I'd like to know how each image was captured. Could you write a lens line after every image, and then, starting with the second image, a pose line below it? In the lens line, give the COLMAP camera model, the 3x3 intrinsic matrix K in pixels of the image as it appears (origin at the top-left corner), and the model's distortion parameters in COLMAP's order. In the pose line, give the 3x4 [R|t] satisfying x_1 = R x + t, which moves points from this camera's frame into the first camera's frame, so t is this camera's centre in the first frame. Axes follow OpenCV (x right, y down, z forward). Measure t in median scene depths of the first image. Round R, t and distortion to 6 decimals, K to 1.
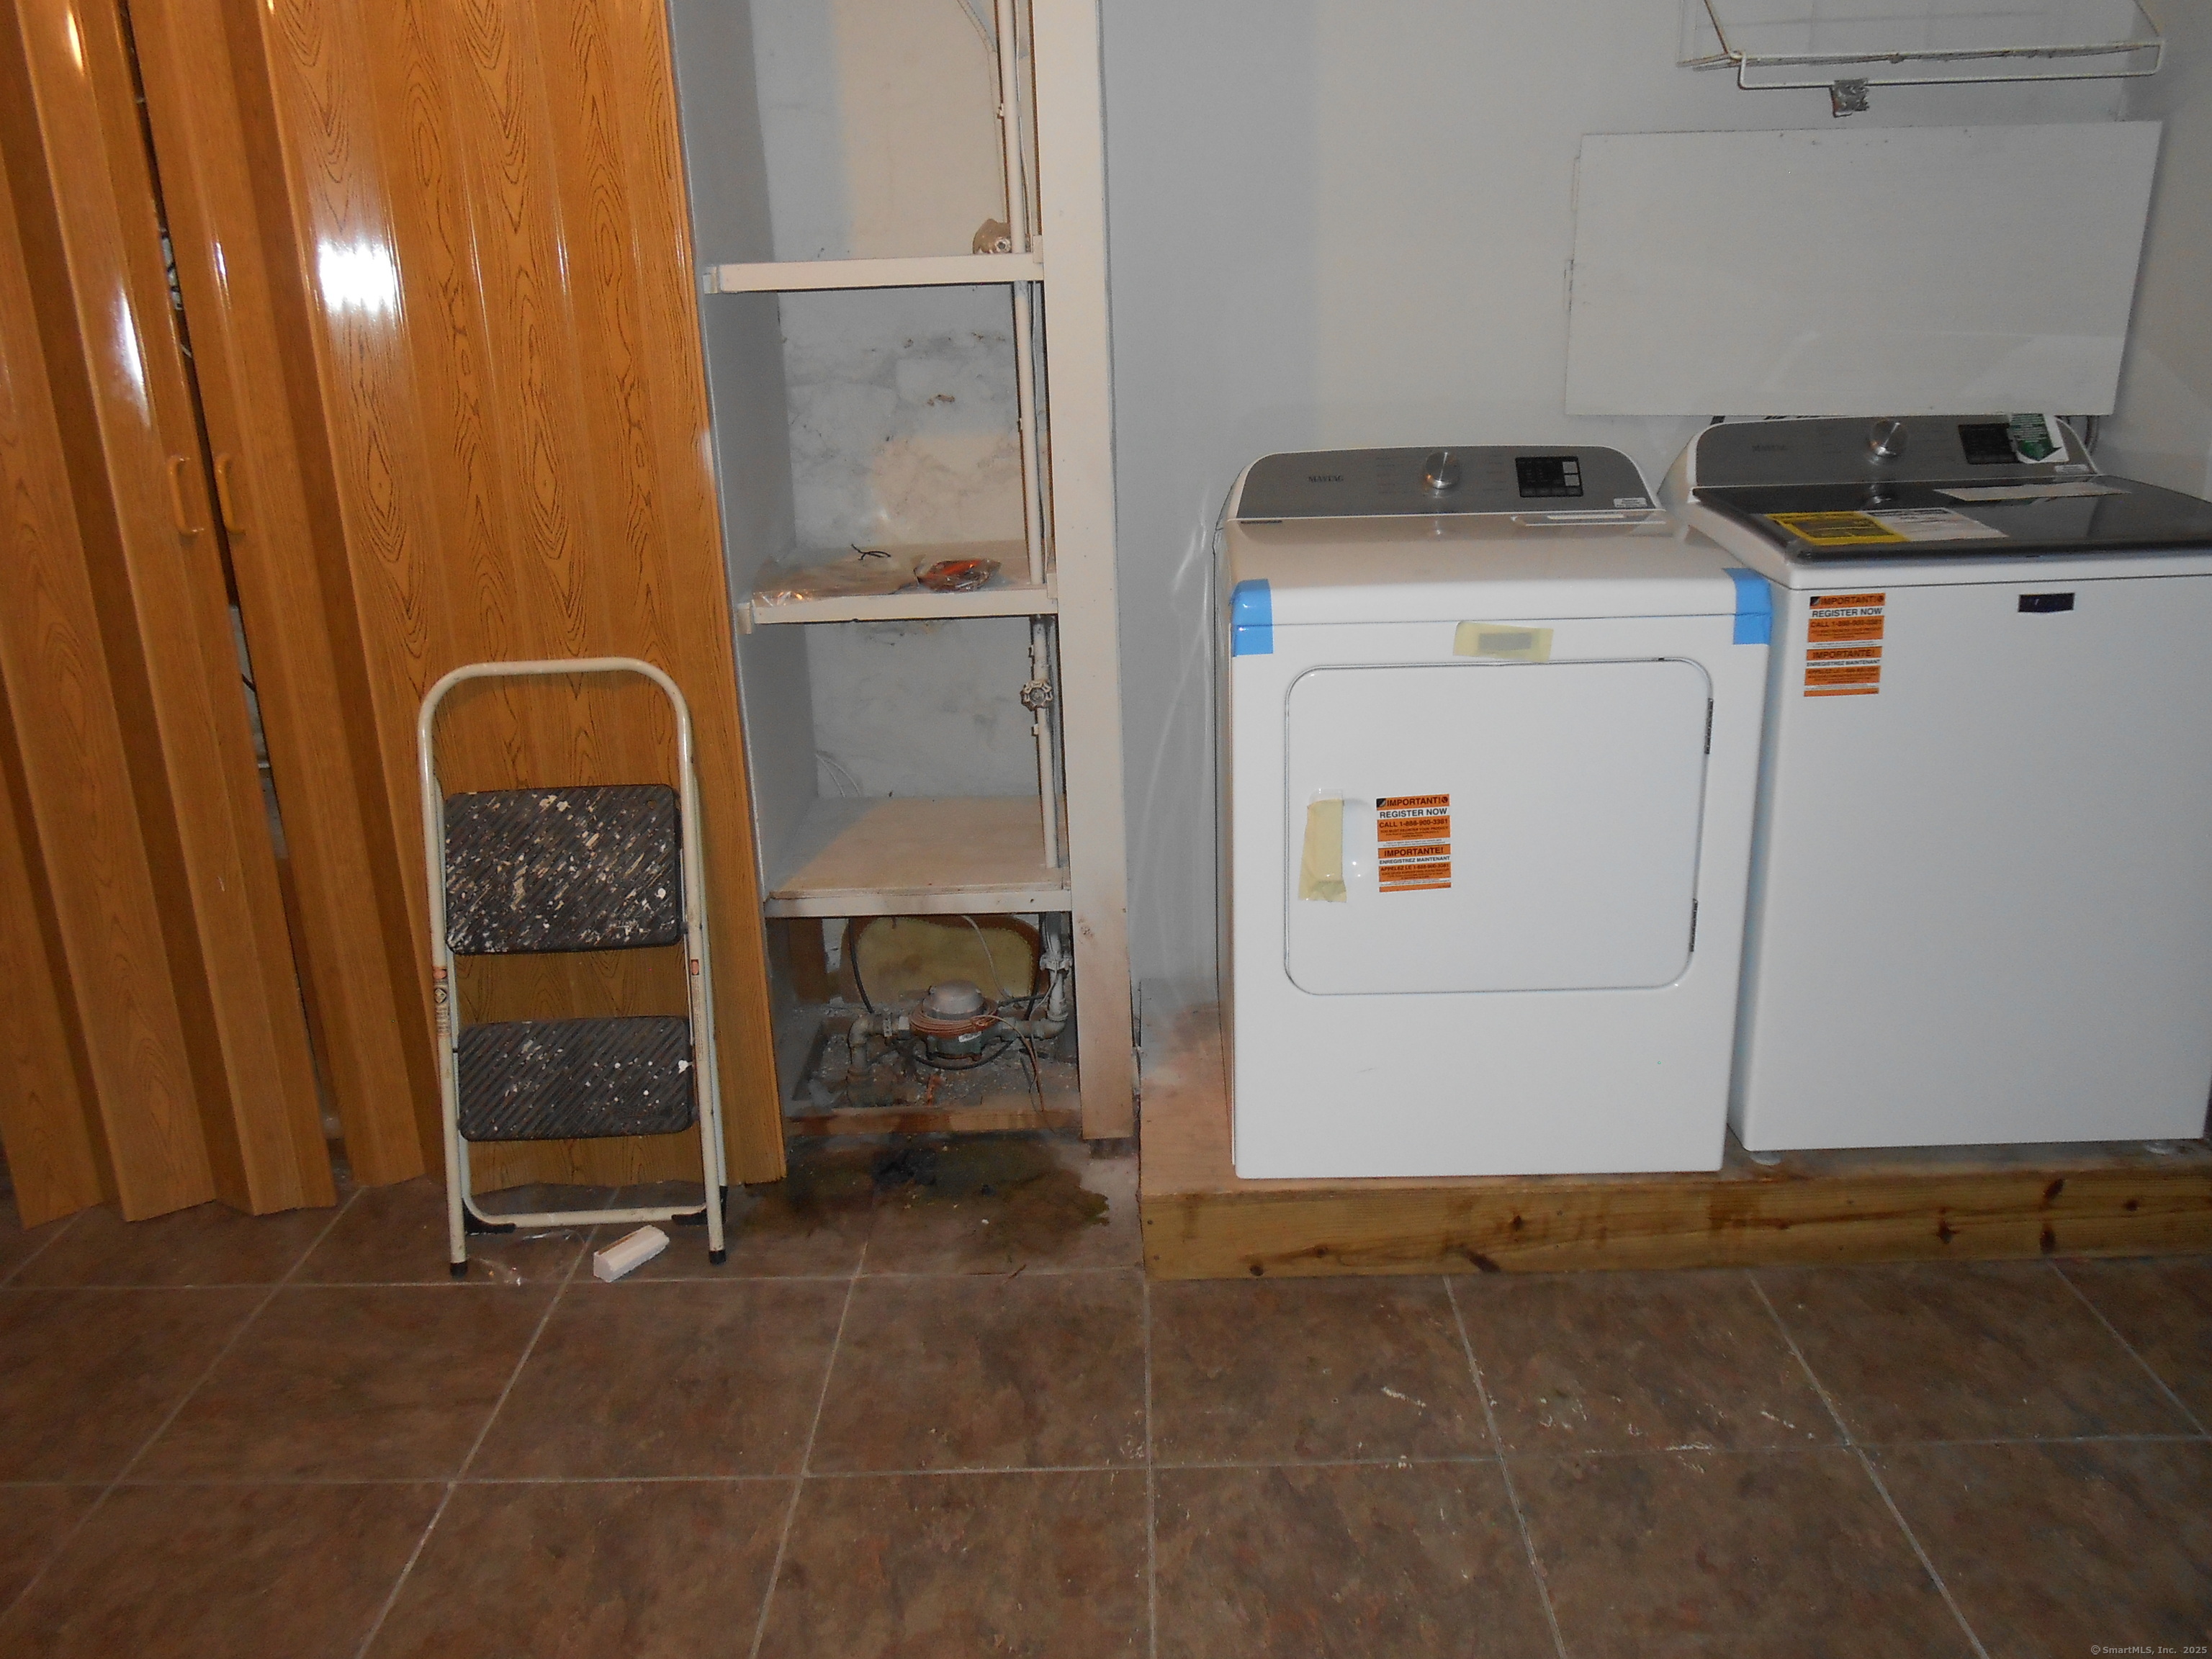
lens RADIAL K [[1686.8, 0, 1106.4], [0, 1686.8, 823.7], [0, 0, 1]] dist [-0.052261, 0.051083]
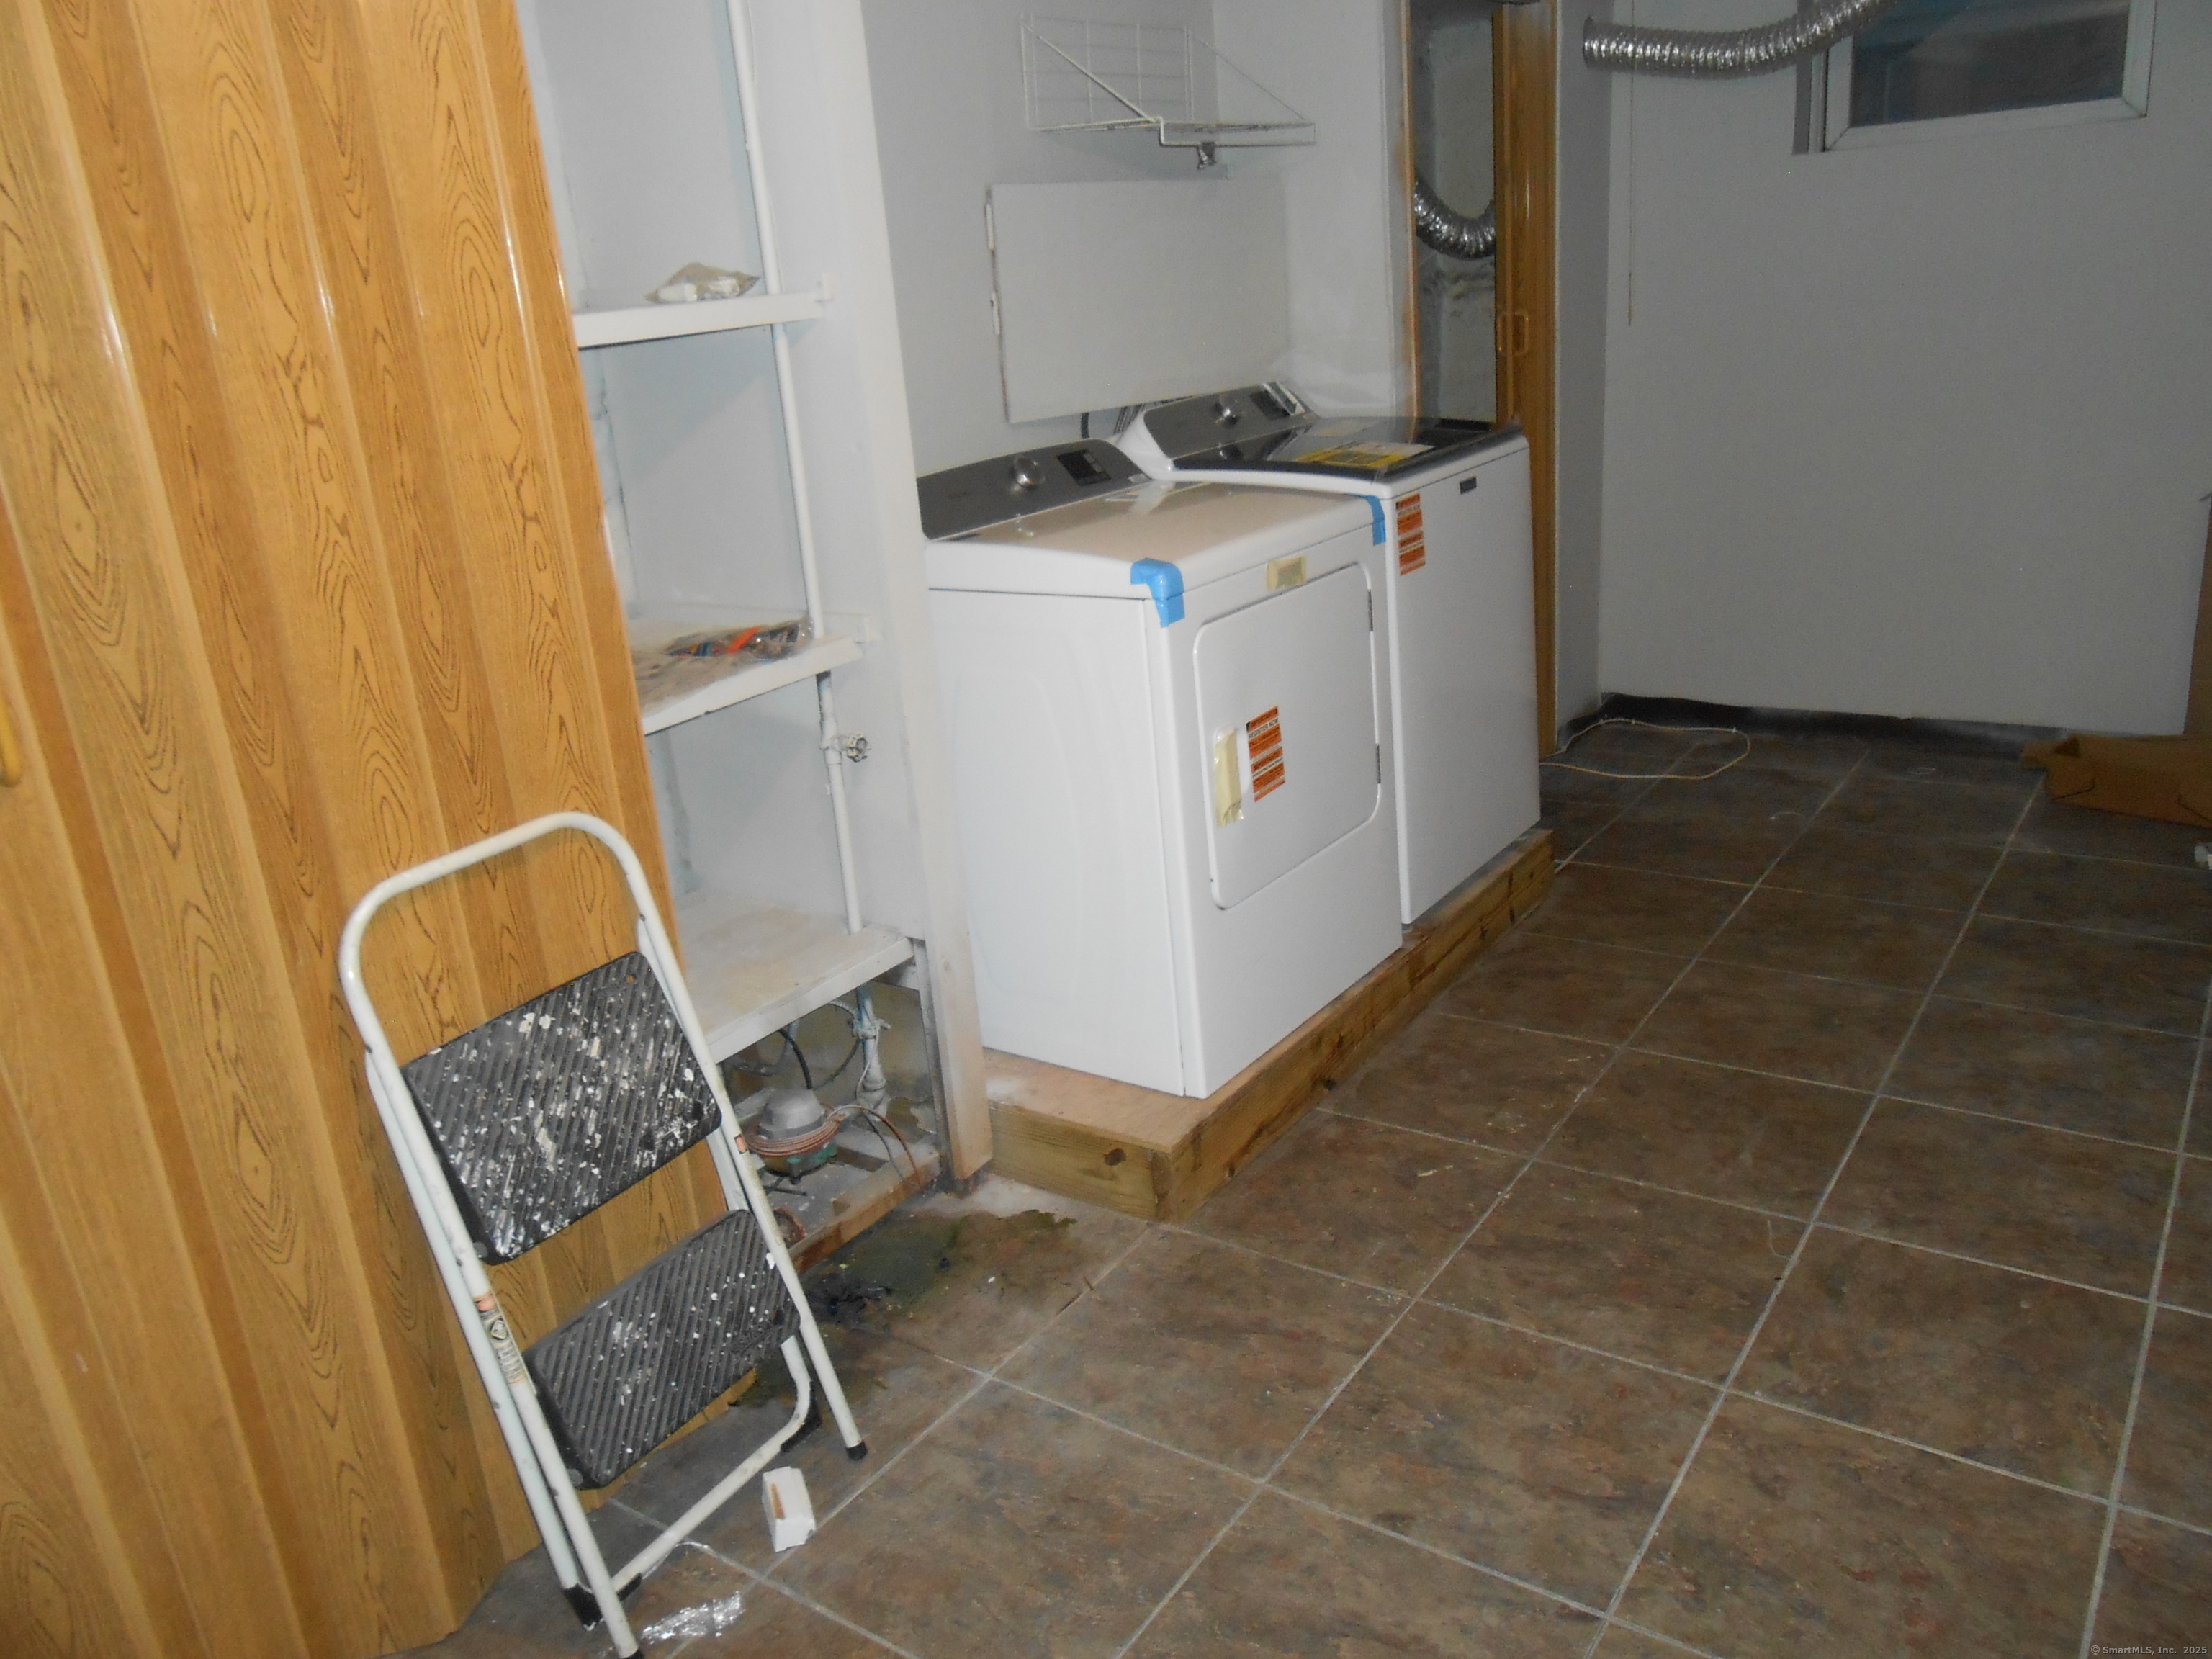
lens RADIAL K [[1686.8, 0, 1104.1], [0, 1686.8, 827.9], [0, 0, 1]] dist [-0.052261, 0.051083]
pose [[0.573260, -0.280514, 0.769860, -0.758835], [0.326342, 0.940000, 0.099504, -0.088421], [-0.751581, 0.194195, 0.630408, 0.316392]]
